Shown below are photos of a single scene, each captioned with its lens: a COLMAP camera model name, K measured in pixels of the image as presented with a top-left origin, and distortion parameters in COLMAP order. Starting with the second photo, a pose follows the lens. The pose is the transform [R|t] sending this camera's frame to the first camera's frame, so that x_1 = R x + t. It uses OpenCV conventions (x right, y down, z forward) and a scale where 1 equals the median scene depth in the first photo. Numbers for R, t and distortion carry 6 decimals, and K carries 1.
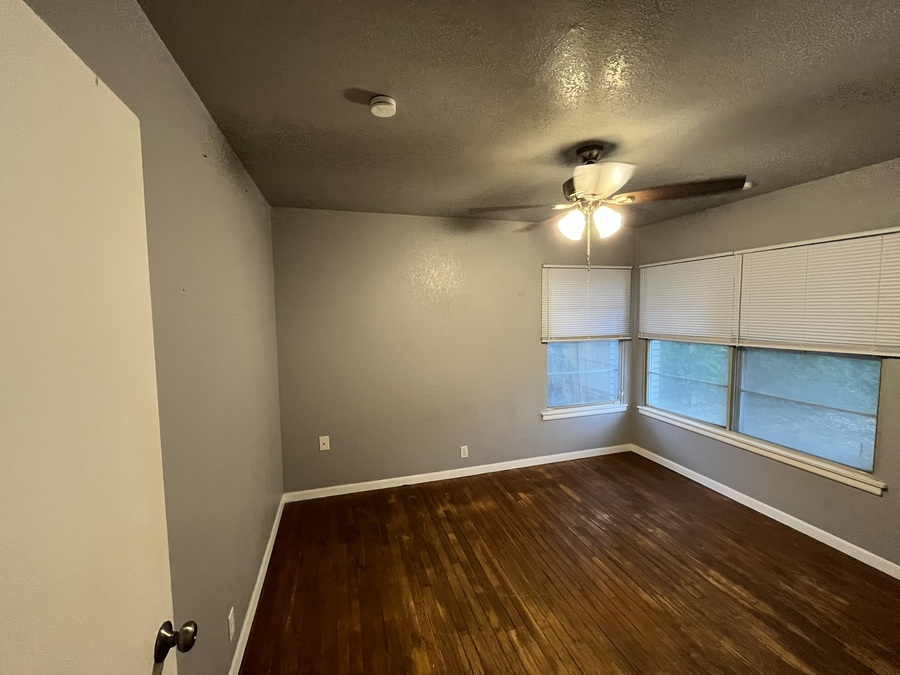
lens RADIAL K [[368.7, 0, 446.0], [0, 368.7, 336.6], [0, 0, 1]] dist [-0.001755, -0.000332]
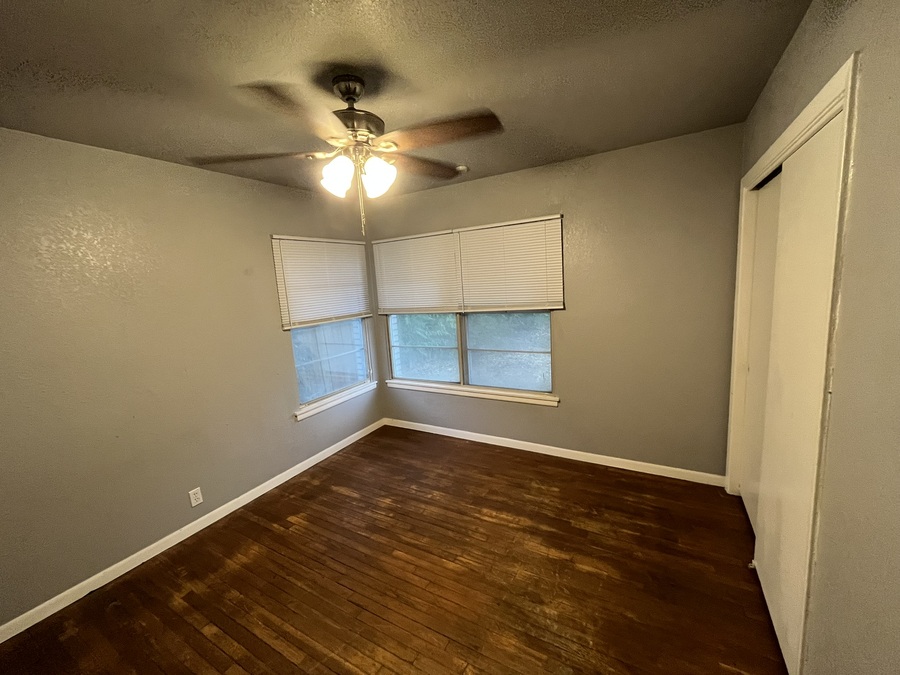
lens RADIAL K [[368.7, 0, 446.0], [0, 368.7, 336.6], [0, 0, 1]] dist [-0.001755, -0.000332]
pose [[0.724225, -0.135087, 0.676203, -0.045891], [0.104723, 0.990796, 0.085774, -0.003863], [-0.681565, 0.008695, 0.731706, 0.175882]]
